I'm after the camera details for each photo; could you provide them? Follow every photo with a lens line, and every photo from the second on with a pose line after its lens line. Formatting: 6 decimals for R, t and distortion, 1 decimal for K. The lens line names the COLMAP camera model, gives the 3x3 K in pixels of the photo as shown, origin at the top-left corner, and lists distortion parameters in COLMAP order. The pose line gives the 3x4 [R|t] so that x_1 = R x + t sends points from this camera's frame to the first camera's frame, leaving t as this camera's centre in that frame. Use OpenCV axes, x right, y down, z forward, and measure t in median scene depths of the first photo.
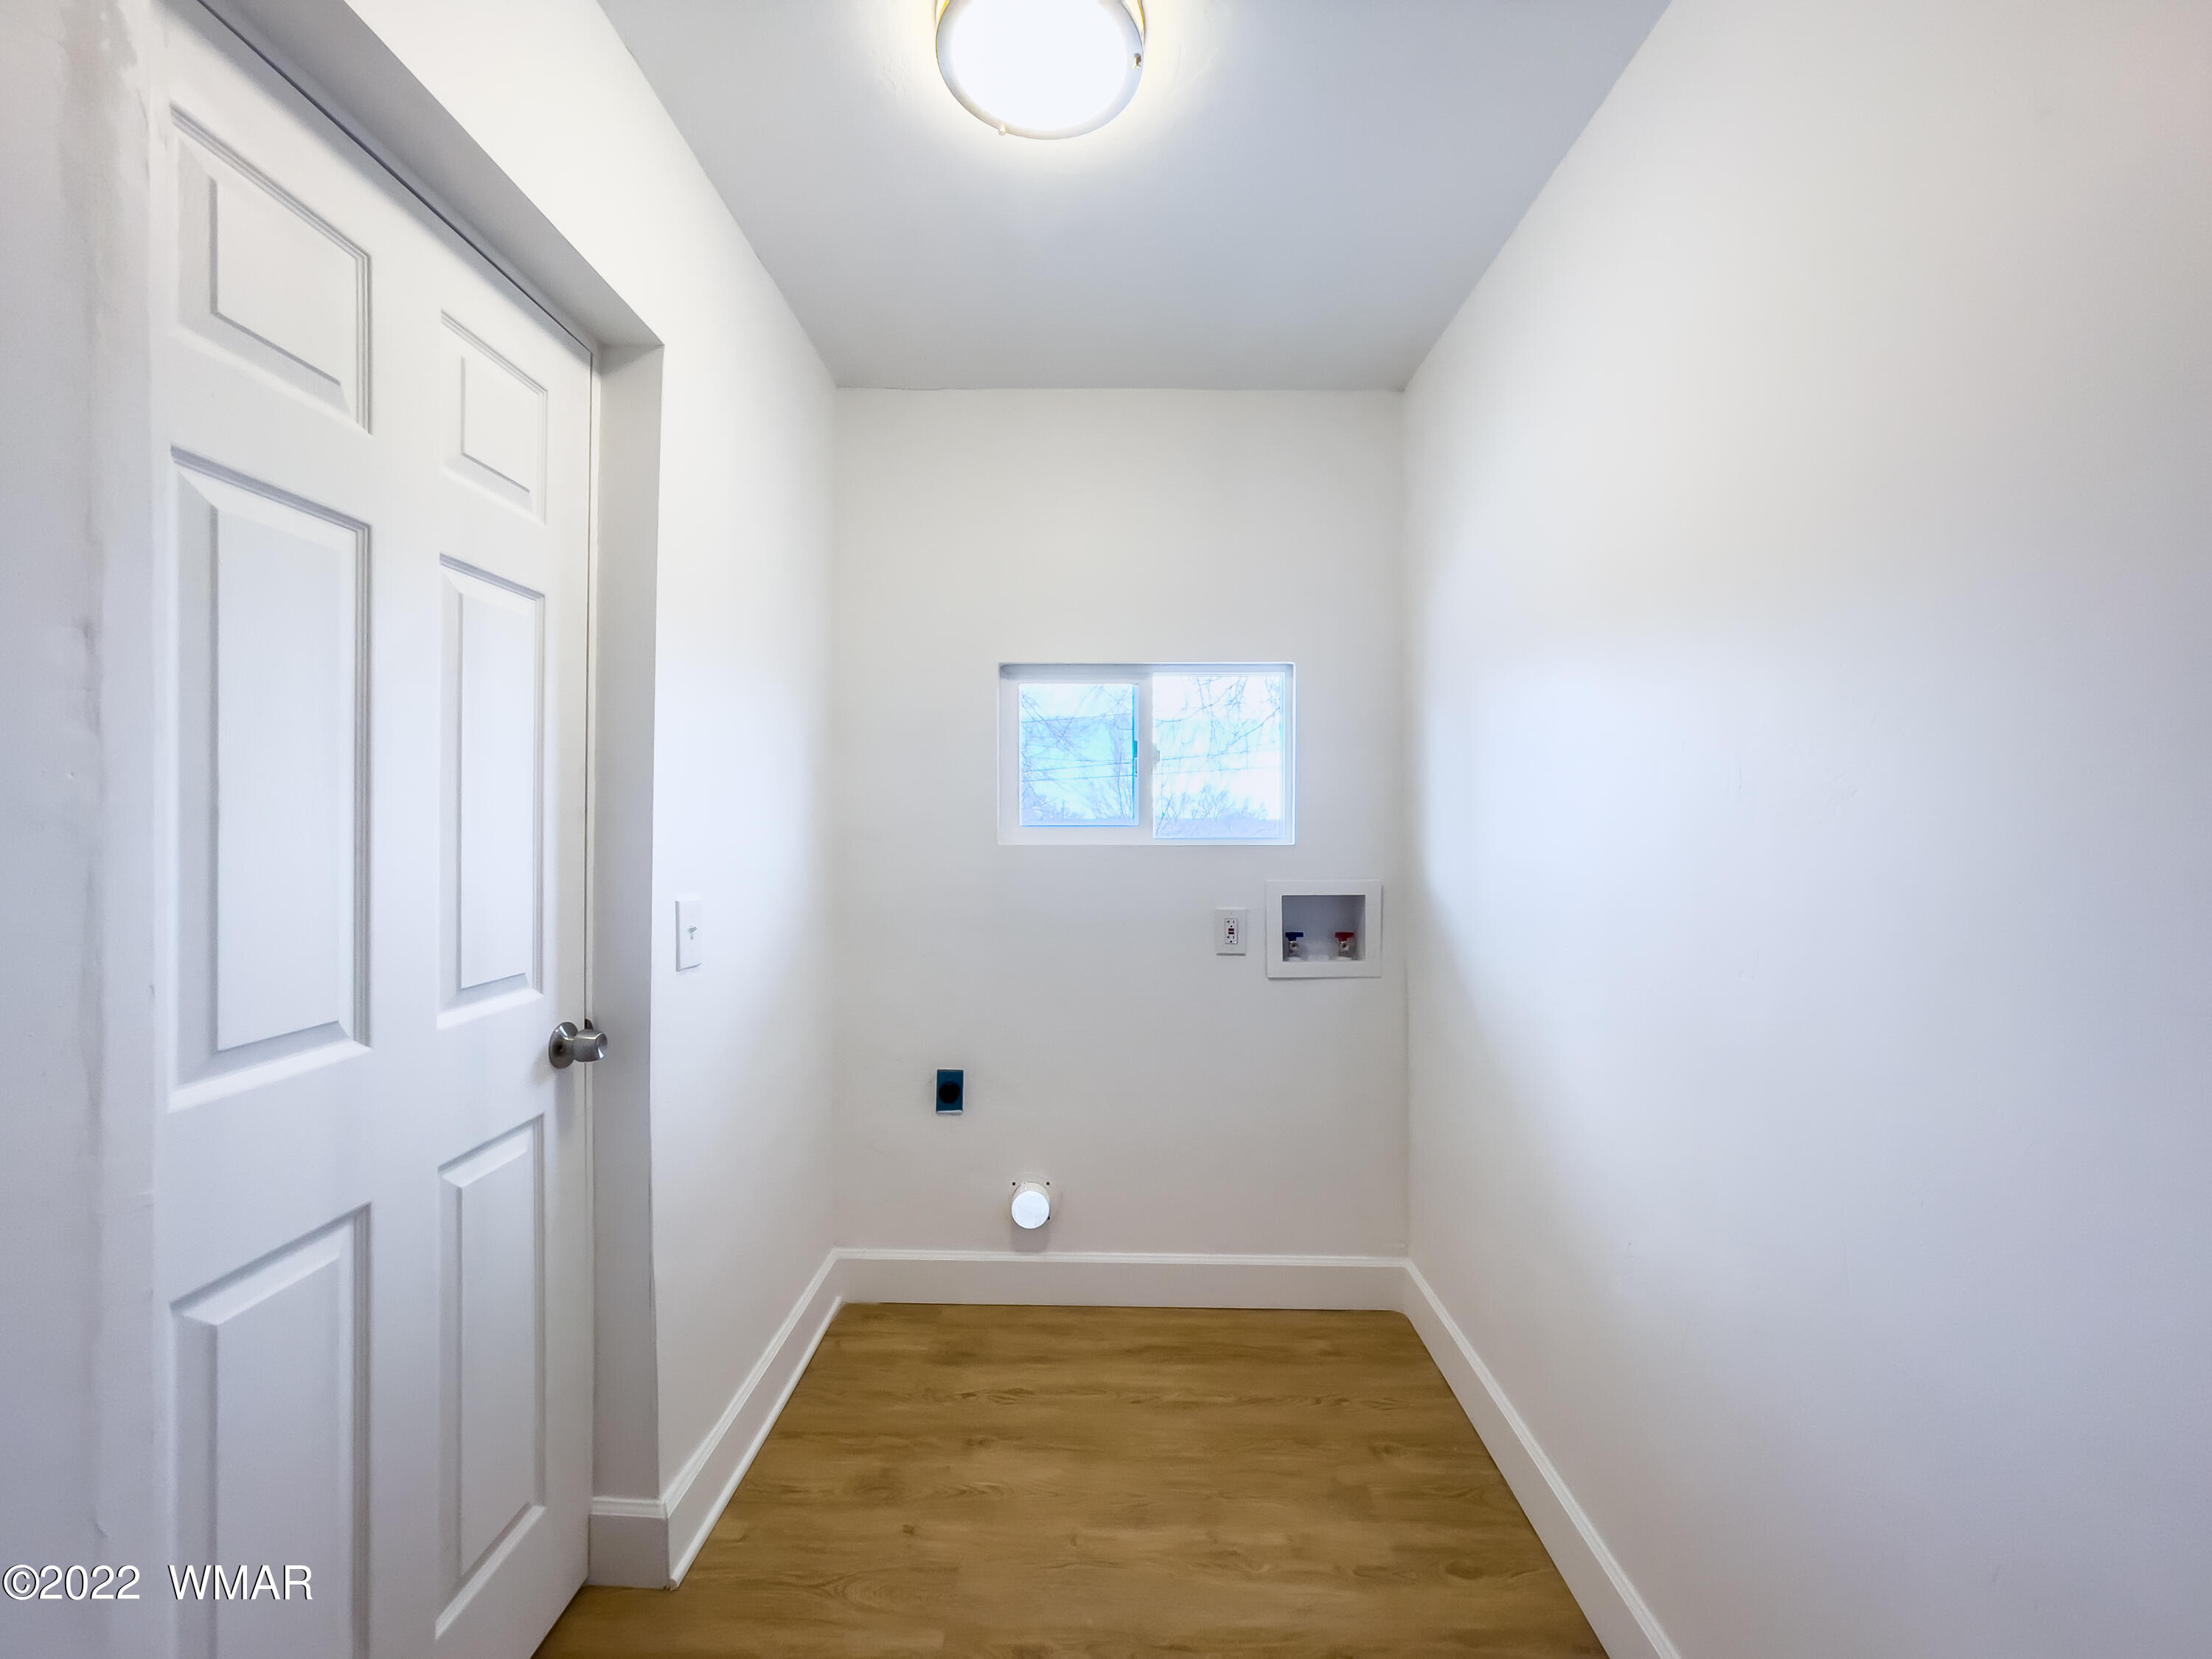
lens RADIAL K [[894.8, 0, 1103.3], [0, 894.8, 831.7], [0, 0, 1]] dist [-0.018983, 0.000791]
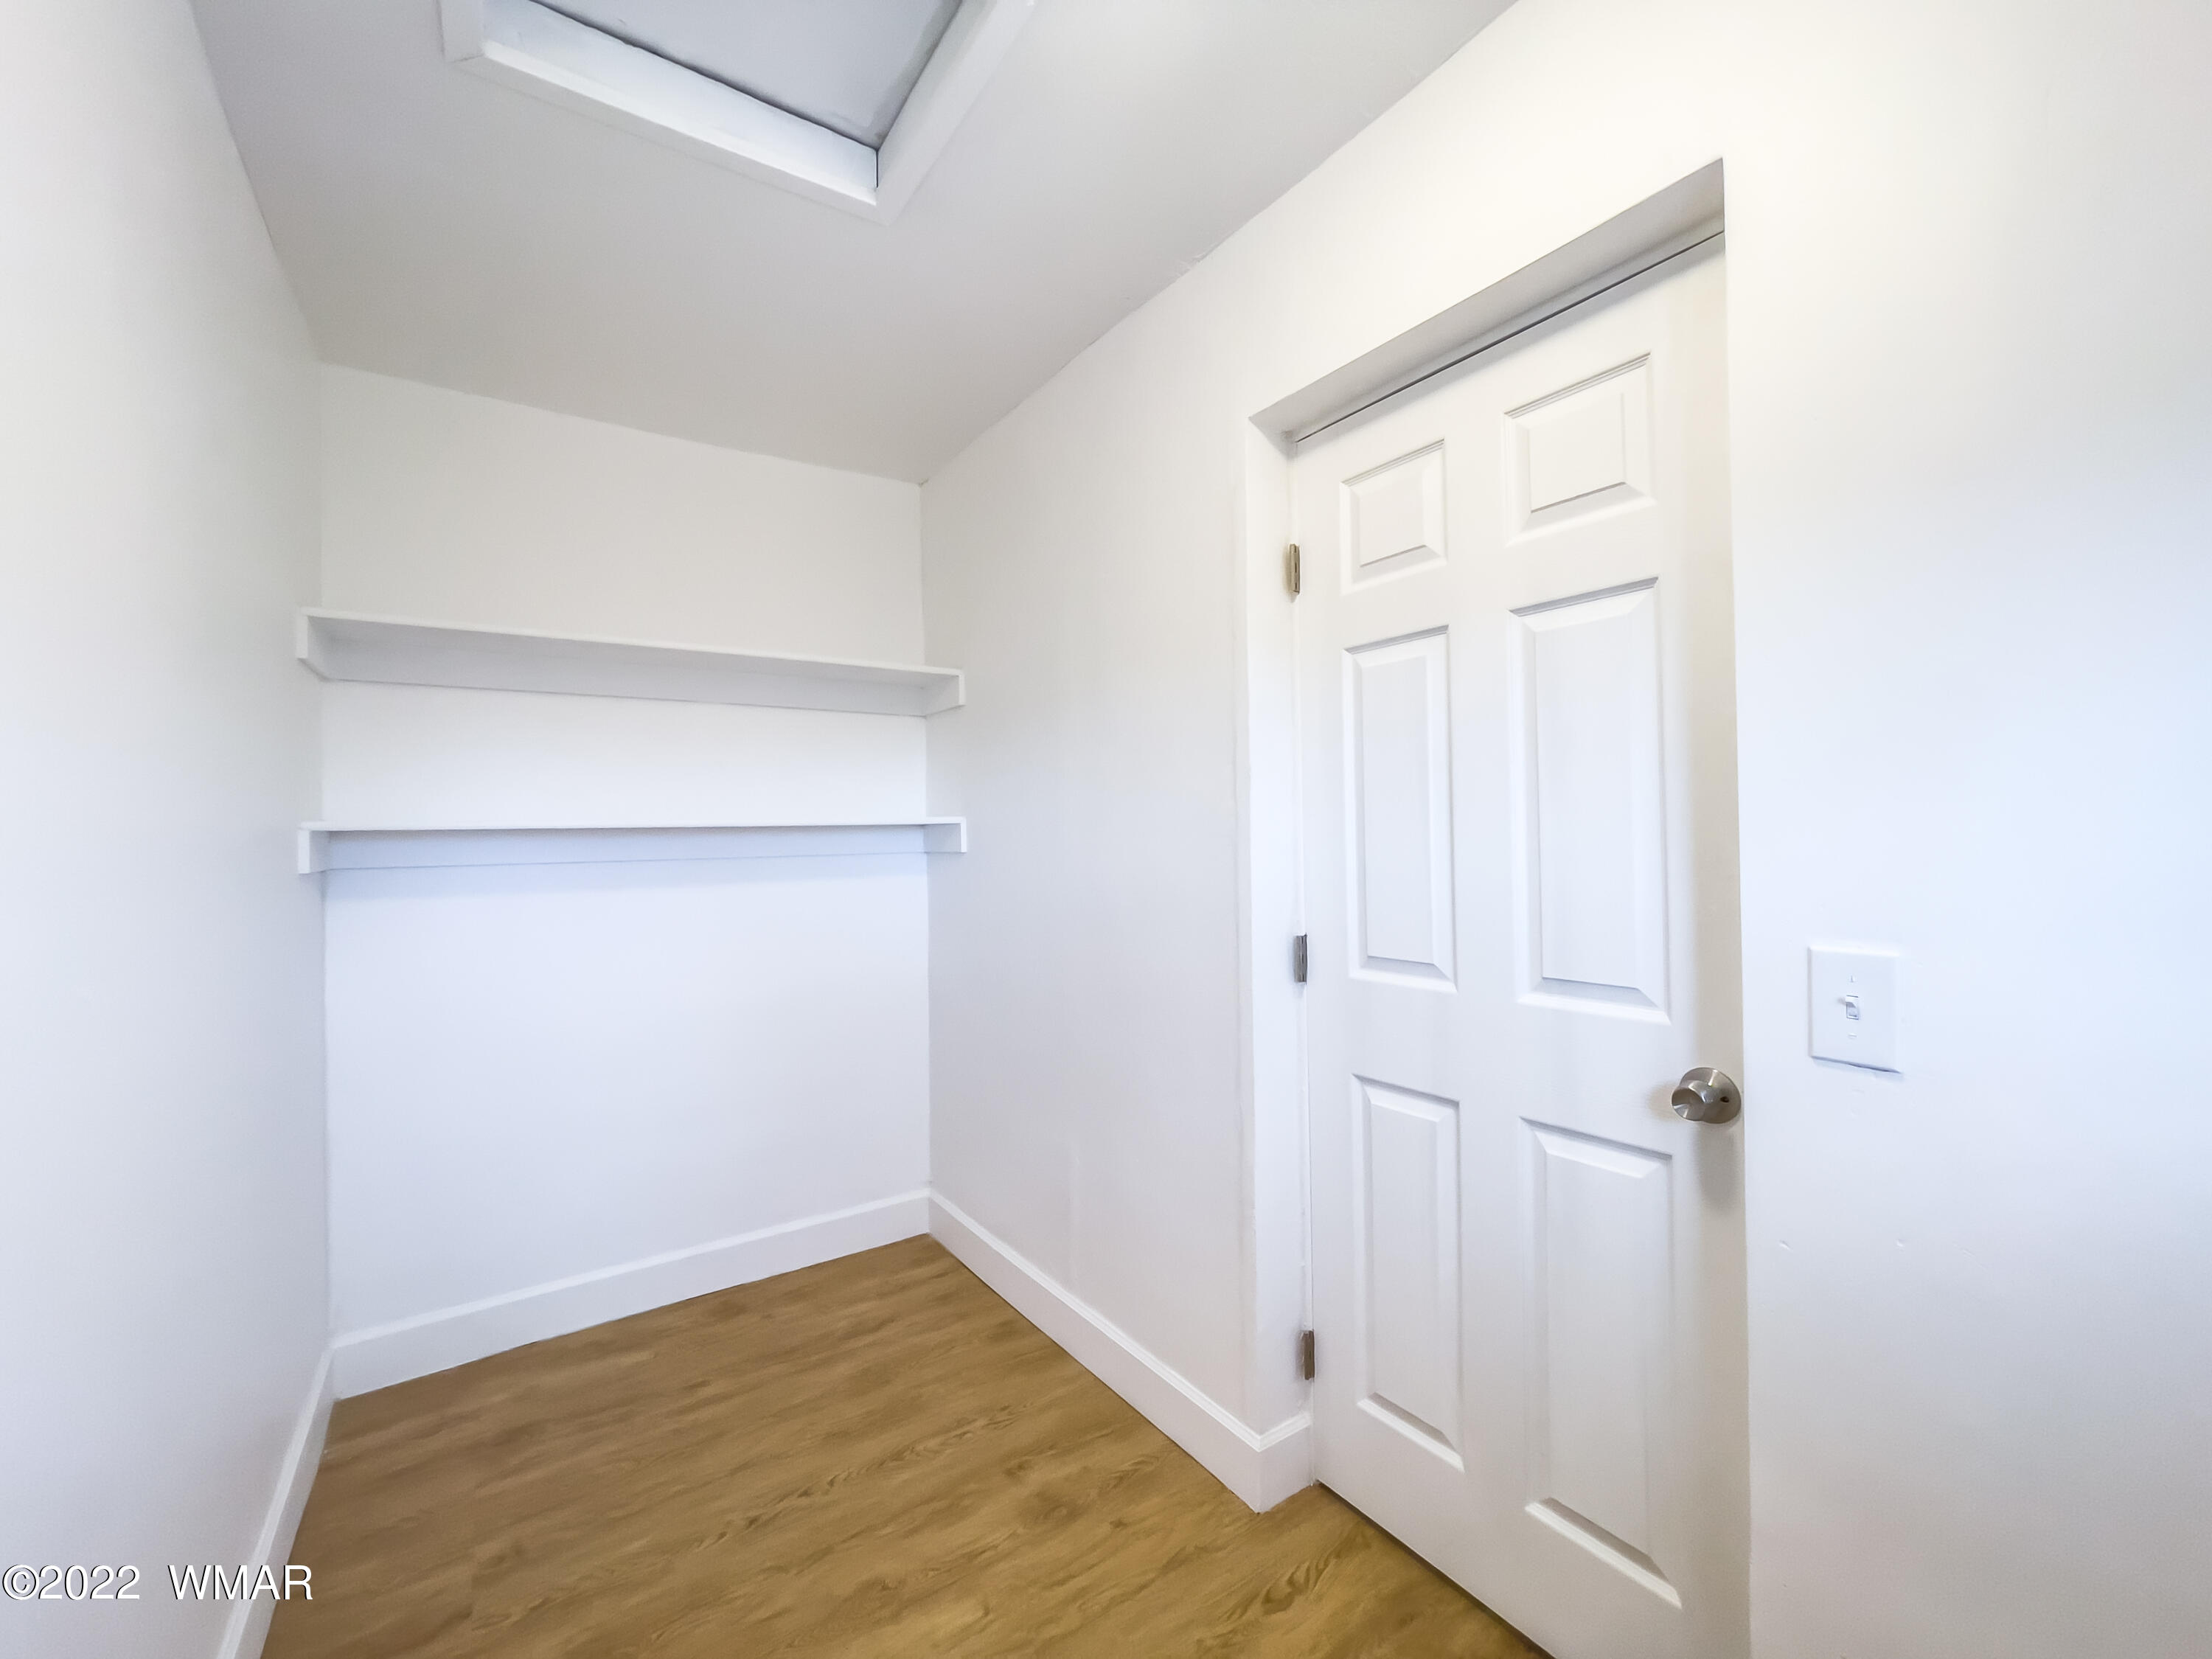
lens RADIAL K [[894.8, 0, 1106.6], [0, 894.8, 827.4], [0, 0, 1]] dist [-0.018983, 0.000791]
pose [[-0.814392, -0.001295, -0.580314, 0.400982], [0.004704, 0.999950, -0.008833, -0.007054], [0.580296, -0.009923, -0.814345, 1.614104]]
